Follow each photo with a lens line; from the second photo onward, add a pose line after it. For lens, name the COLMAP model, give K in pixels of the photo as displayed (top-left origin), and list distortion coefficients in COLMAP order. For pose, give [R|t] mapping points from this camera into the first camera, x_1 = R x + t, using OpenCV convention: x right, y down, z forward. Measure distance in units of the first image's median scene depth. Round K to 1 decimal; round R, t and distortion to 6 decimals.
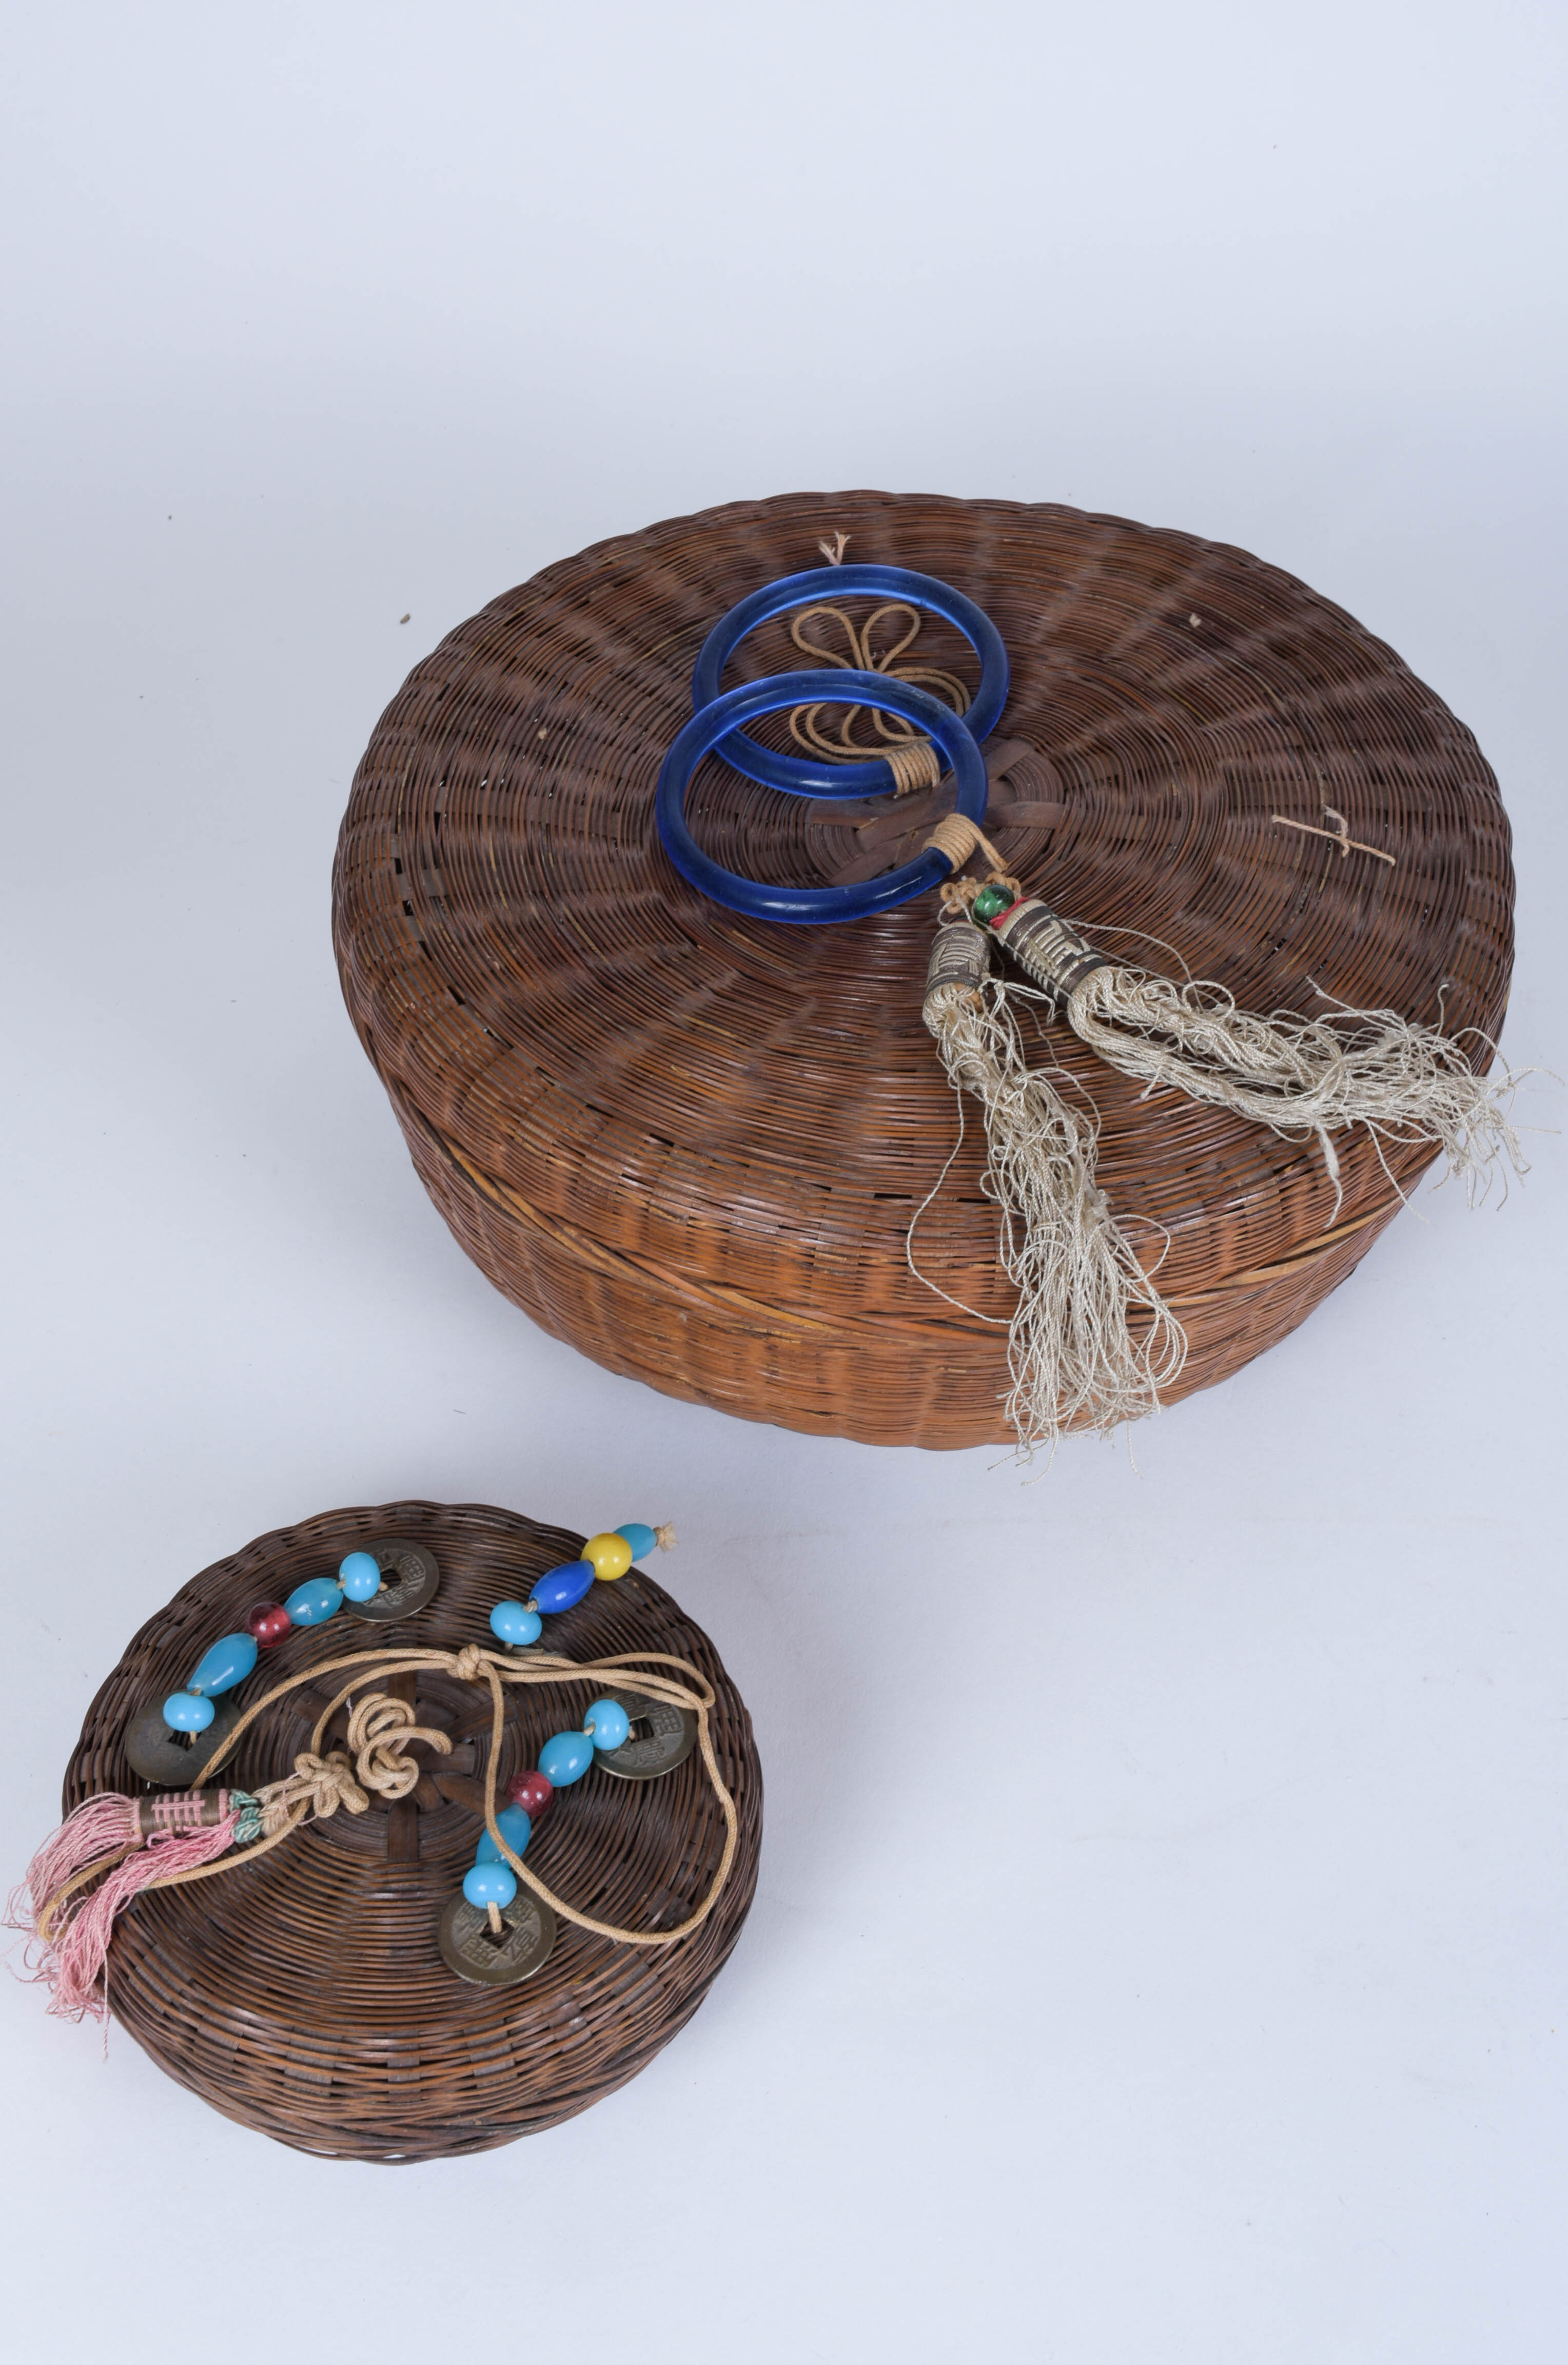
lens RADIAL K [[2965.3, 0, 784.4], [0, 2965.3, 1188.2], [0, 0, 1]] dist [-0.001275, 0.000000]
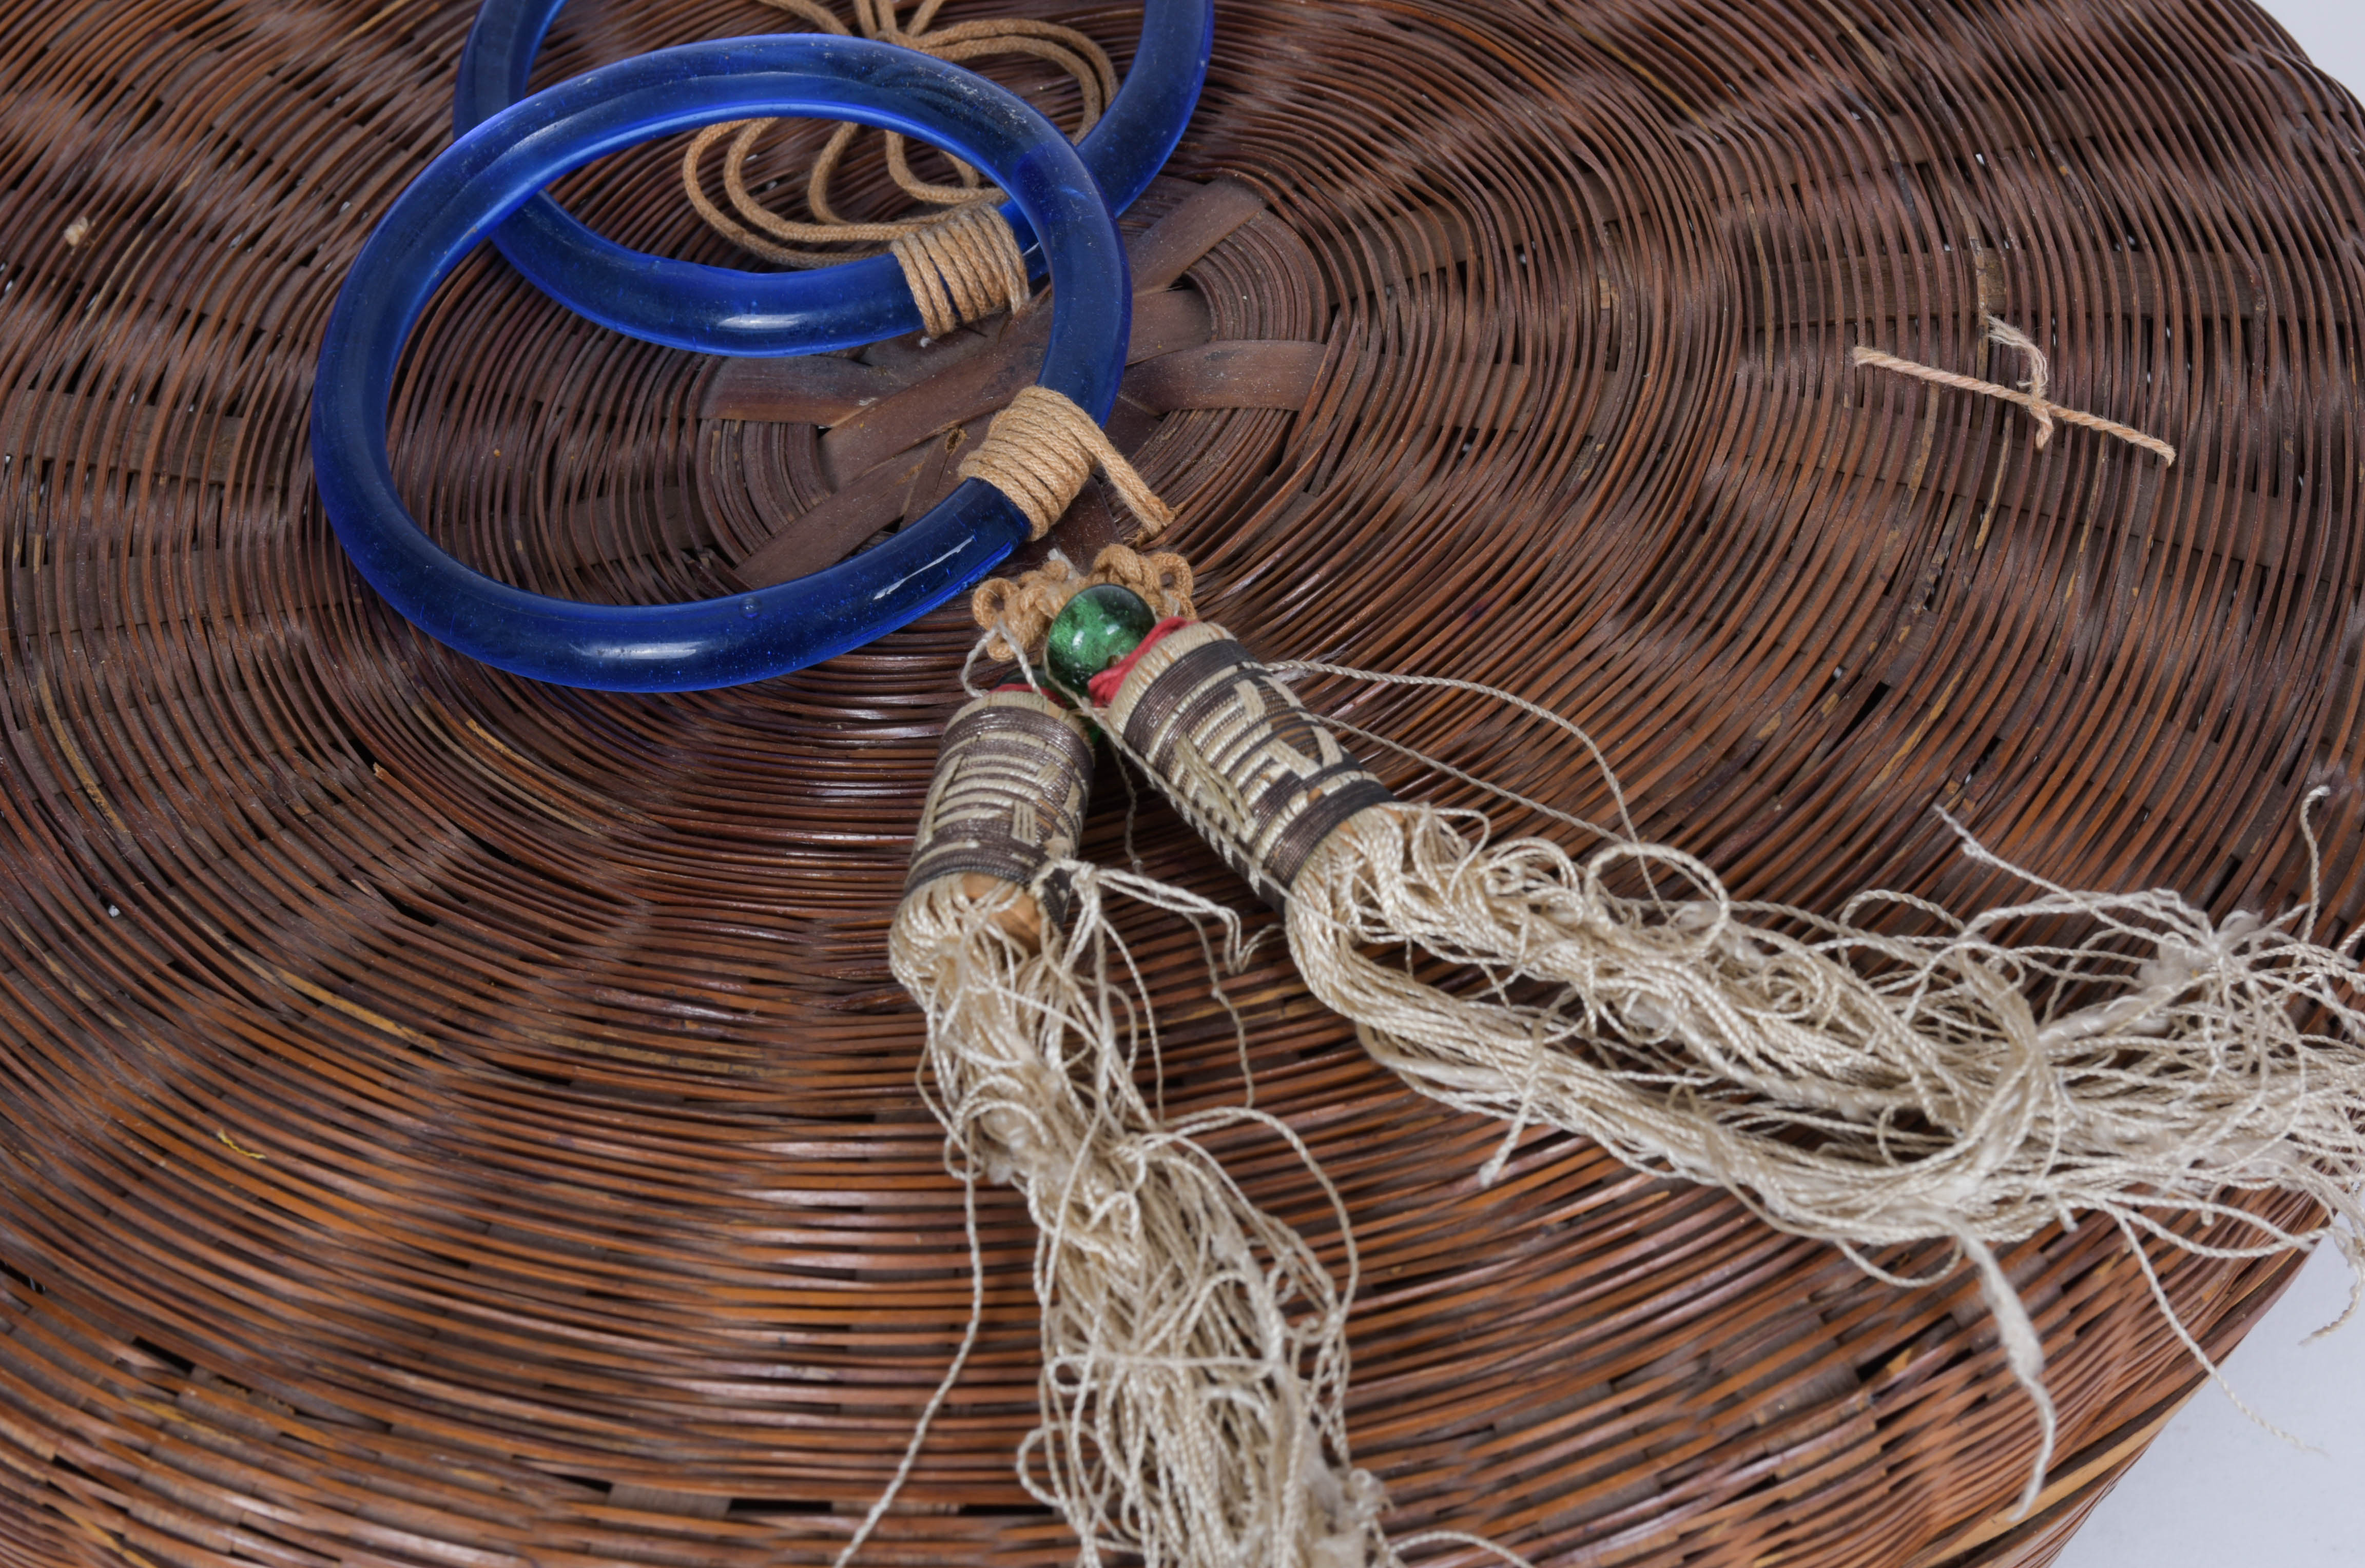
lens RADIAL K [[4254.9, 0, 1183.8], [0, 4254.9, 785.0], [0, 0, 1]] dist [-0.010854, 0.000000]
pose [[0.997754, -0.046924, -0.047806, 0.102431], [0.046985, 0.998896, 0.000158, -0.073609], [0.047746, -0.002404, 0.998857, 0.443709]]
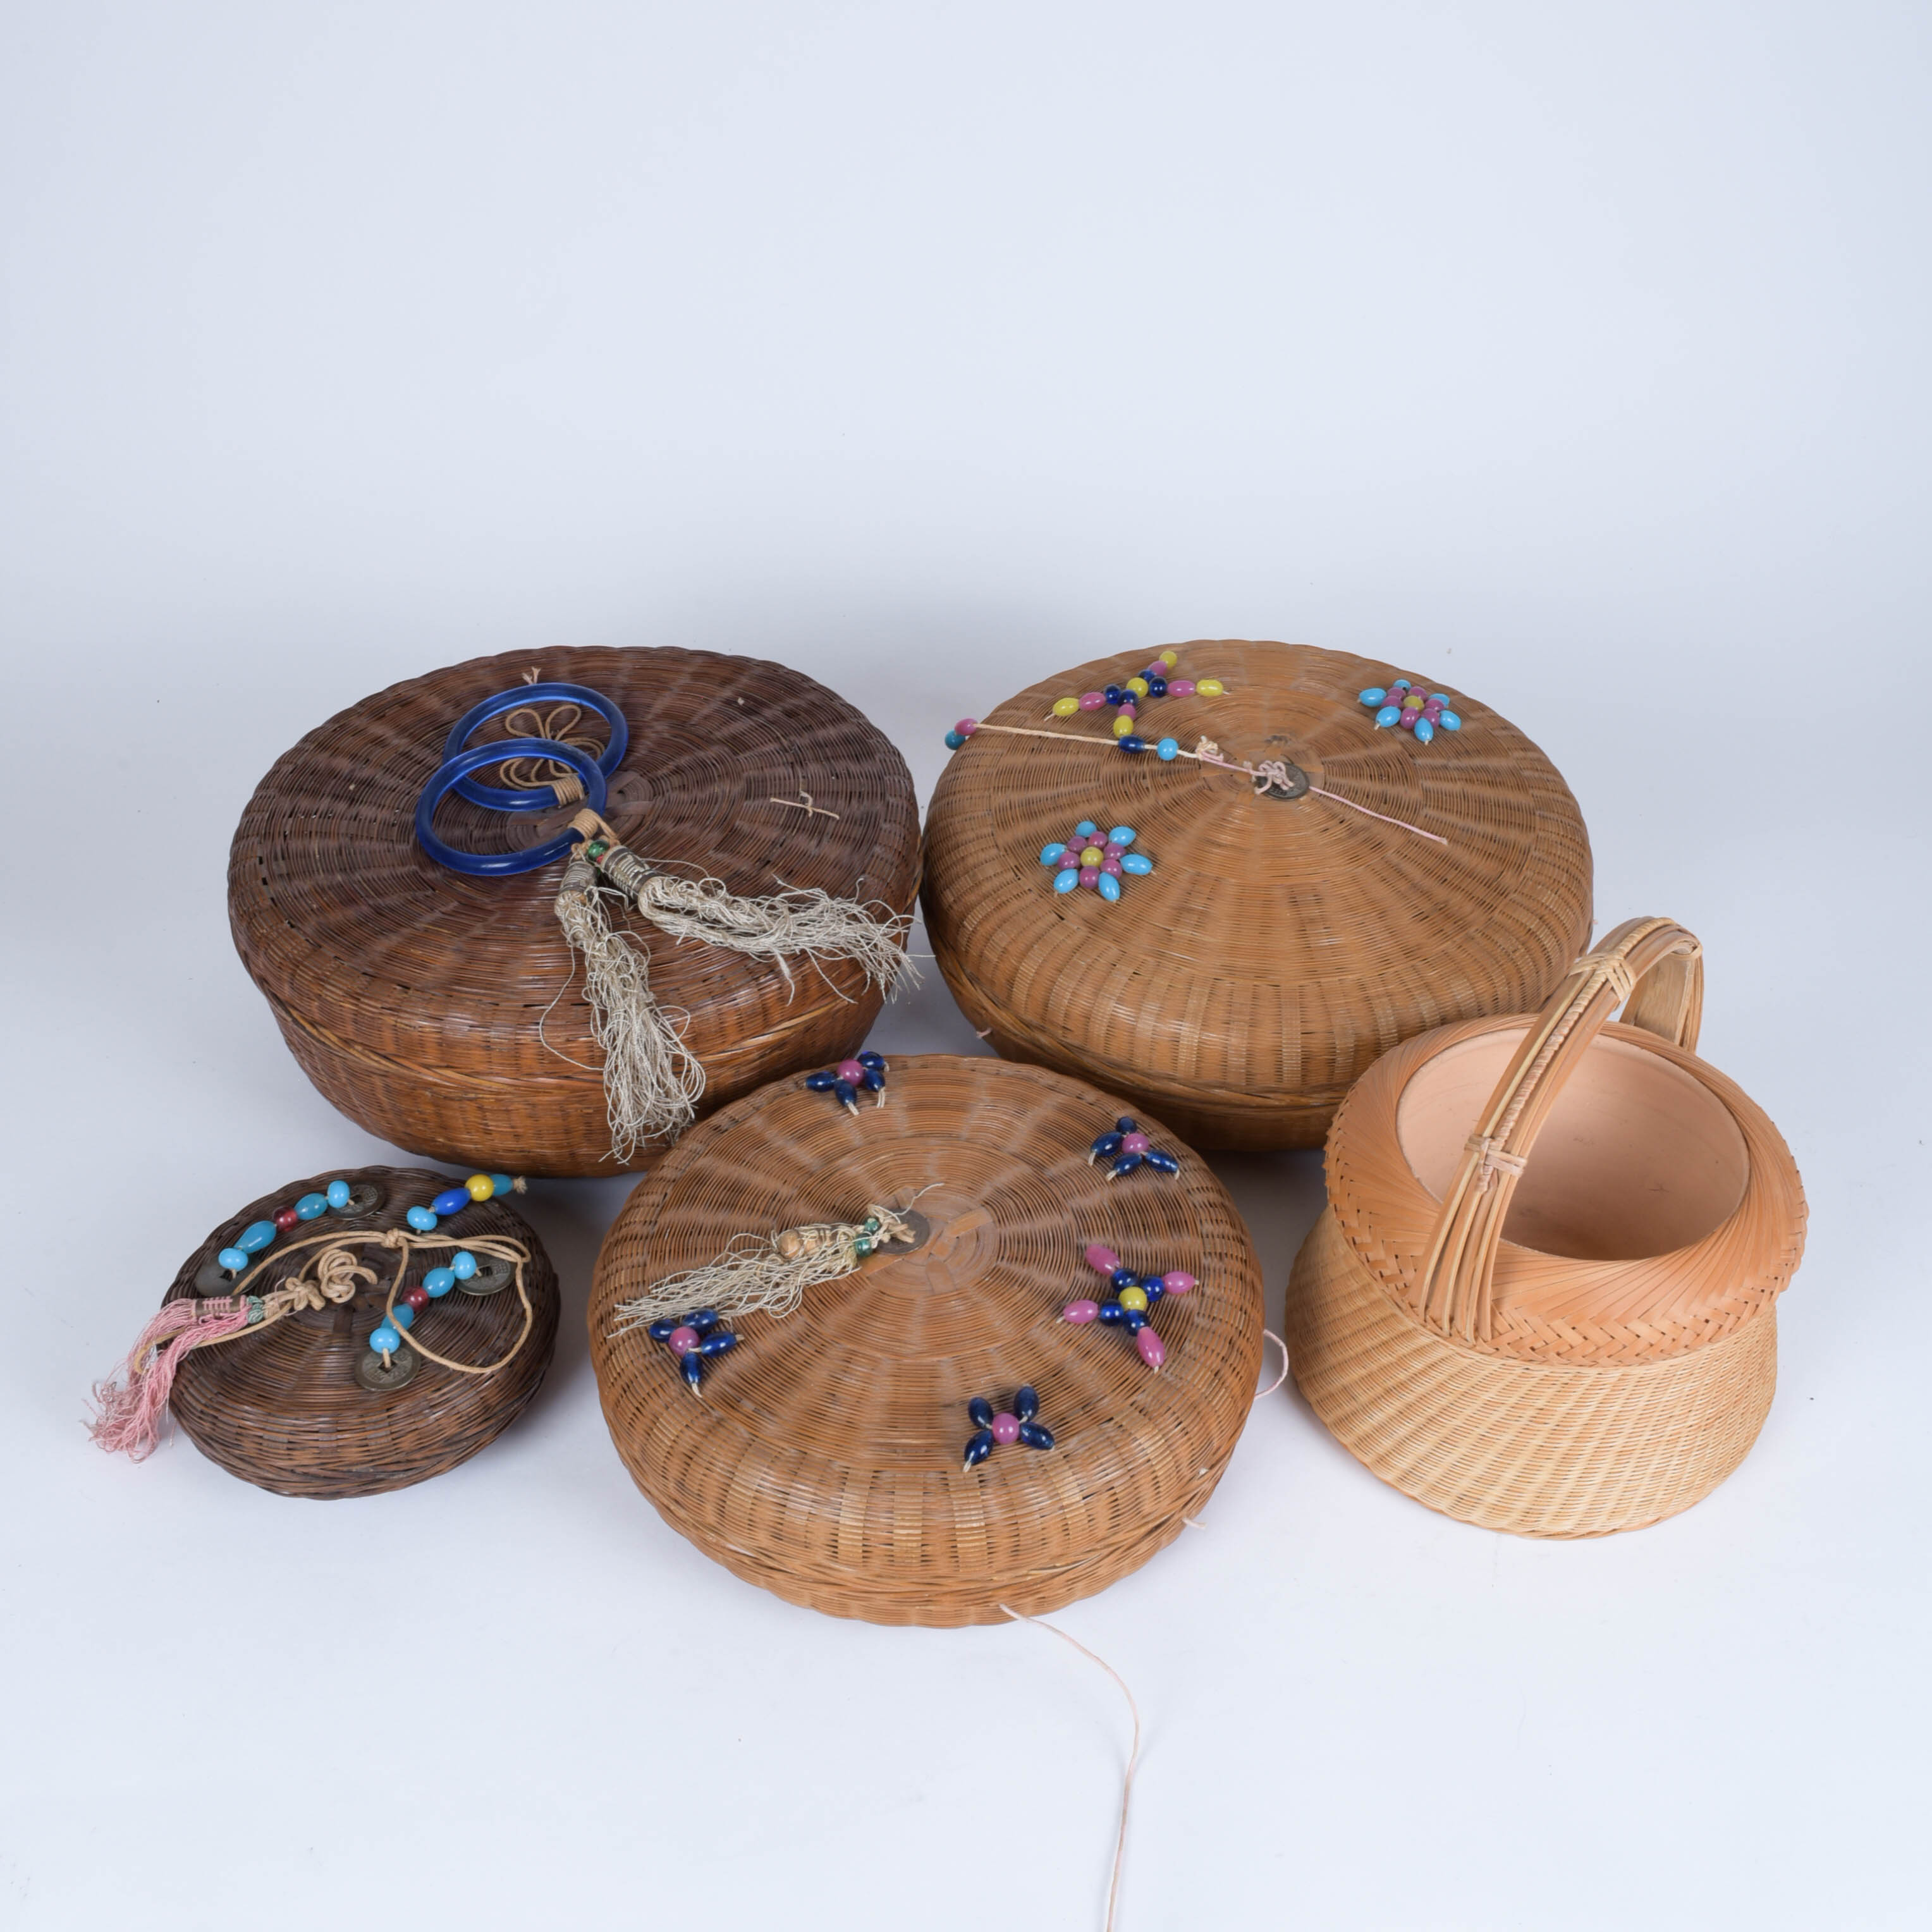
lens RADIAL K [[2406.5, 0, 962.9], [0, 2406.5, 965.7], [0, 0, 1]] dist [-0.007528, 0.000000]
pose [[0.994834, -0.073485, 0.070031, 0.173781], [0.082824, 0.986477, -0.141433, 0.183720], [-0.058691, 0.146502, 0.987468, -0.394772]]
